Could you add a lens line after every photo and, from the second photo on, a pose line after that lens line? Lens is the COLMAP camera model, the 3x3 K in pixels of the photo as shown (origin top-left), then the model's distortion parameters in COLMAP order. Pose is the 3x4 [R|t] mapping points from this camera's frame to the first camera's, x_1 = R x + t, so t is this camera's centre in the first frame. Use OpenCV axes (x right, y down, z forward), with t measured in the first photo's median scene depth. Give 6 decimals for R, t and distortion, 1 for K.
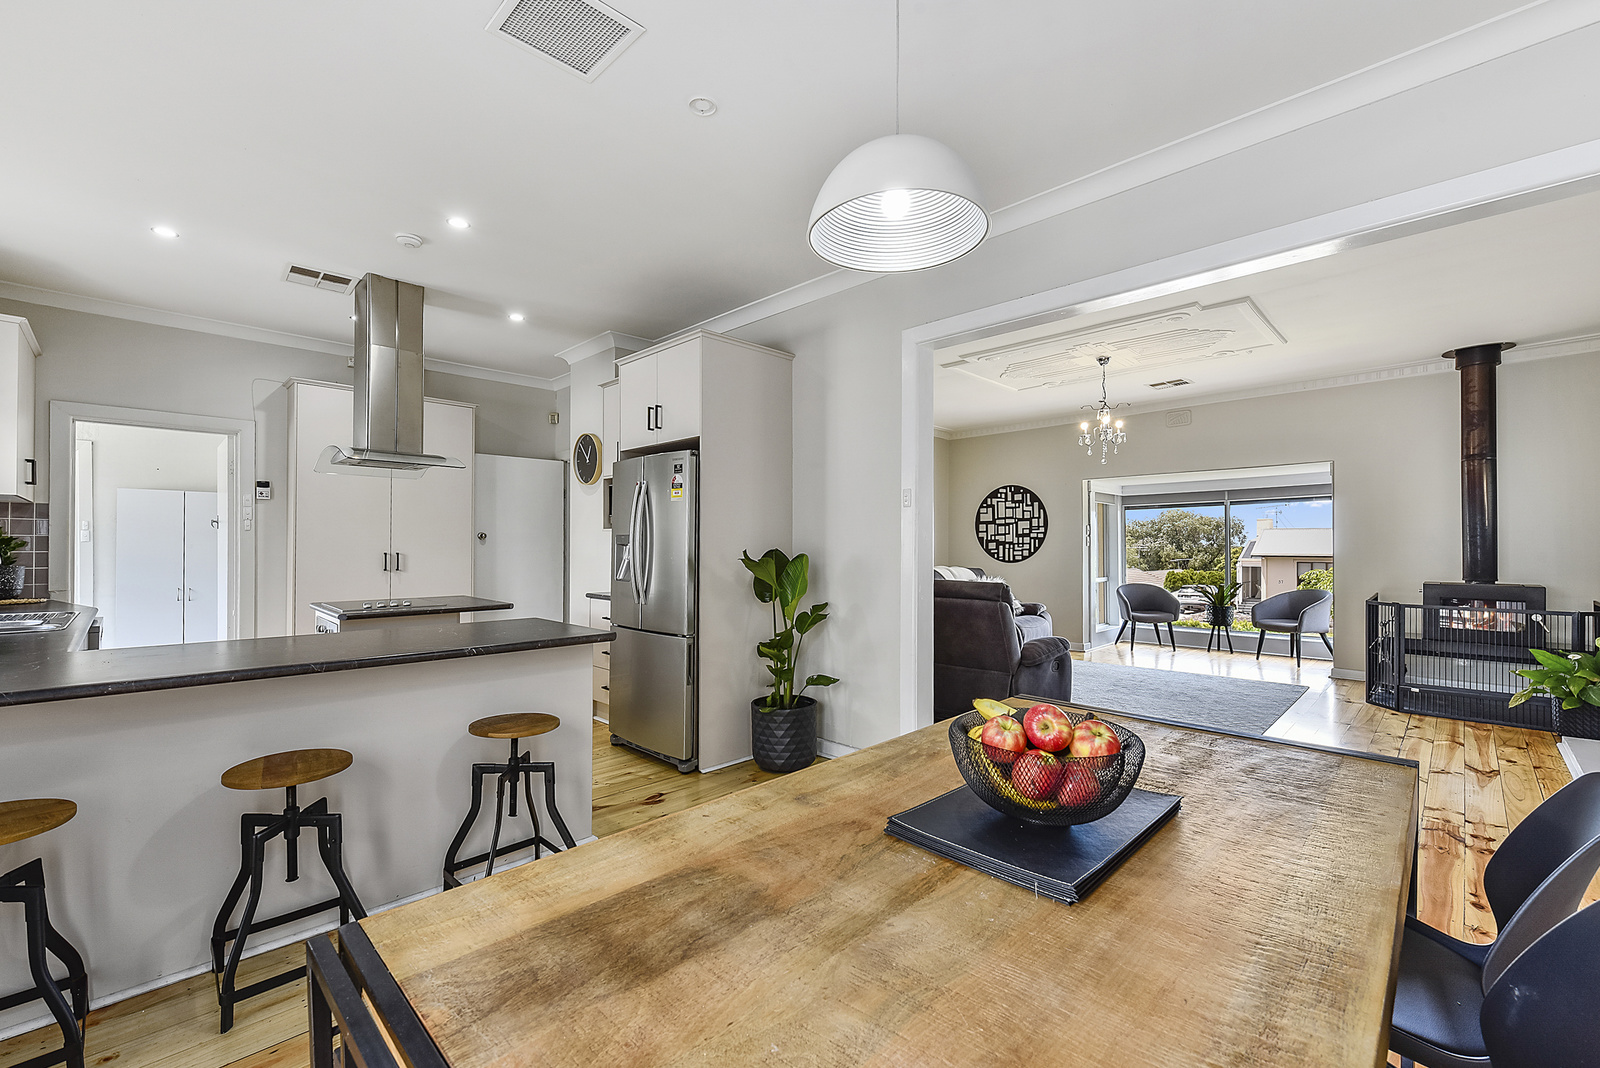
lens RADIAL K [[666.6, 0, 798.5], [0, 666.6, 534.2], [0, 0, 1]] dist [-0.002744, -0.000292]
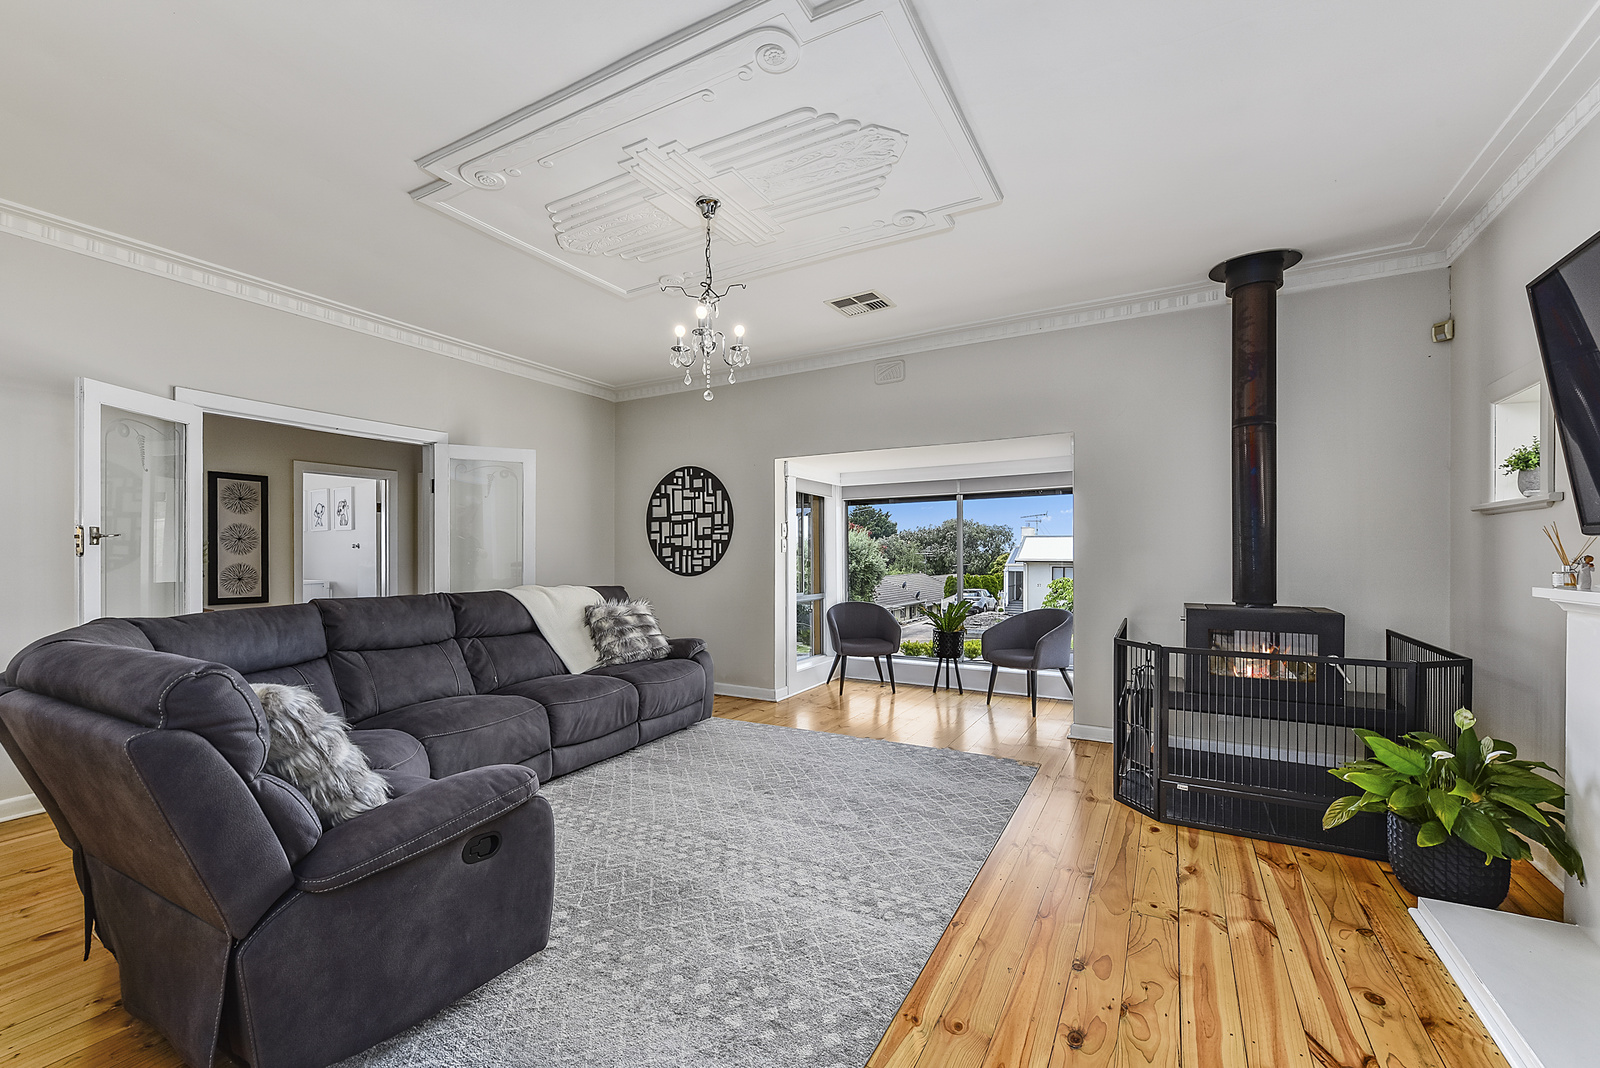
lens RADIAL K [[666.6, 0, 797.0], [0, 666.6, 545.6], [0, 0, 1]] dist [-0.002744, -0.000292]
pose [[0.962810, 0.000690, 0.270179, 0.242050], [-0.002687, 0.999972, 0.007023, 0.005315], [-0.270166, -0.007487, 0.962785, 0.292907]]
